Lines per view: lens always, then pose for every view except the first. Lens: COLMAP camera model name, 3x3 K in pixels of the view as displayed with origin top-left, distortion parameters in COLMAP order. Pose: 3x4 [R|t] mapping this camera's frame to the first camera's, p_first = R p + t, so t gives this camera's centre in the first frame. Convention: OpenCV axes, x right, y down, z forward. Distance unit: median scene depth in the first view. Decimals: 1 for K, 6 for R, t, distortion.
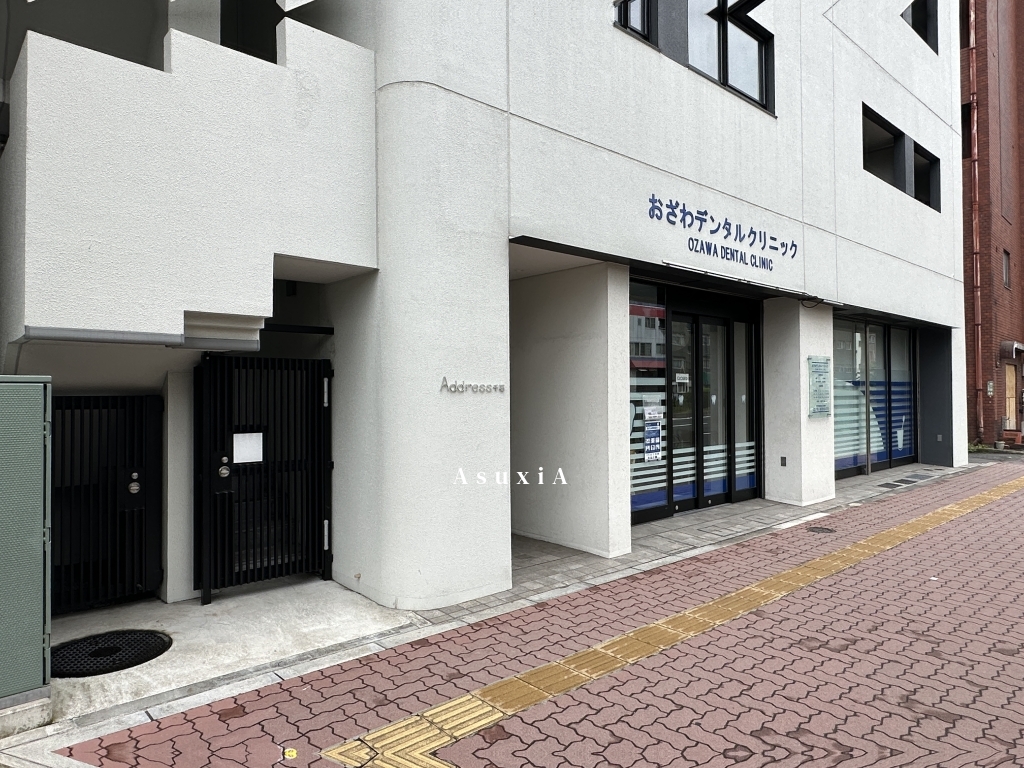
lens RADIAL K [[662.5, 0, 512.0], [0, 662.5, 384.0], [0, 0, 1]] dist [0.000212, -0.000050]
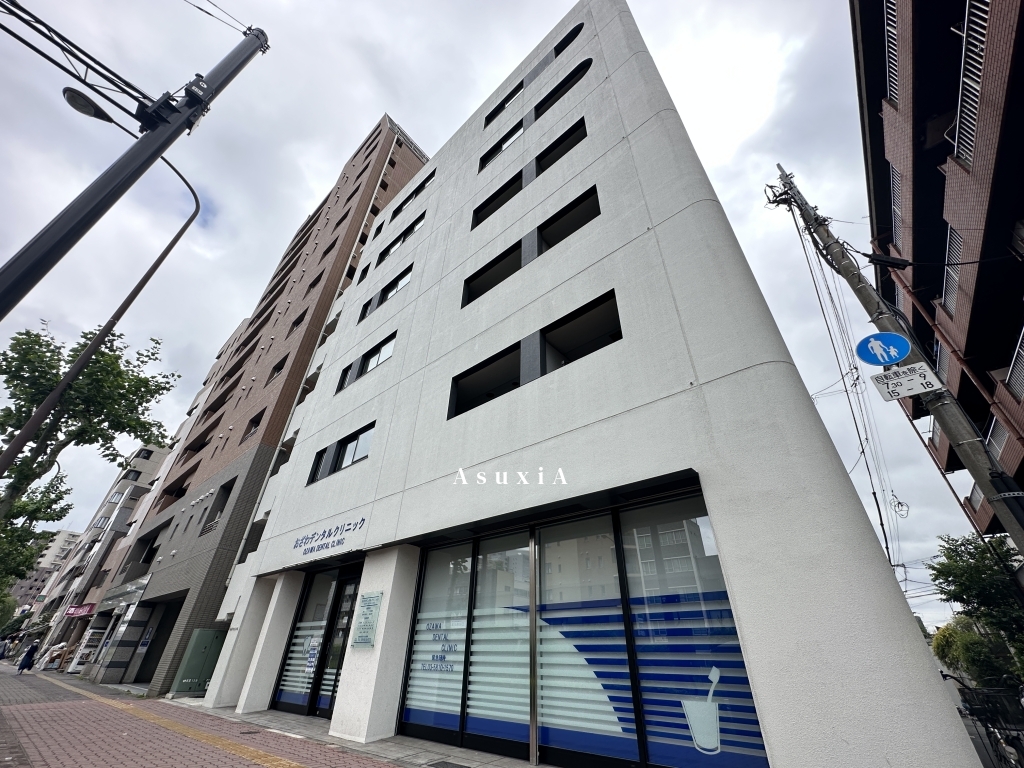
lens RADIAL K [[407.7, 0, 512.0], [0, 407.7, 384.0], [0, 0, 1]] dist [-0.000601, -0.000157]
pose [[0.115251, -0.553571, -0.824788, 1.698845], [-0.007665, 0.829801, -0.558007, 0.076686], [0.993307, 0.070633, 0.091392, 1.443148]]
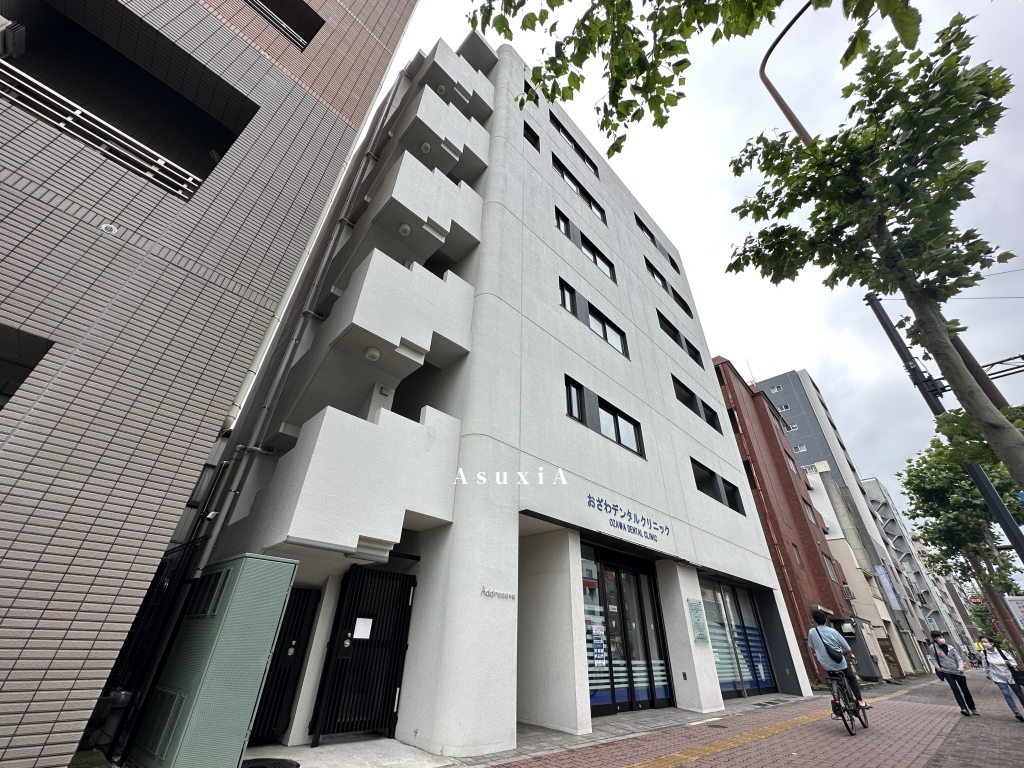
lens RADIAL K [[407.7, 0, 512.0], [0, 407.7, 384.0], [0, 0, 1]] dist [-0.000601, -0.000157]
pose [[0.998092, 0.054883, 0.028301, -0.056049], [-0.031455, 0.846272, -0.531821, 0.071849], [-0.053138, 0.529916, 0.846384, -0.143790]]
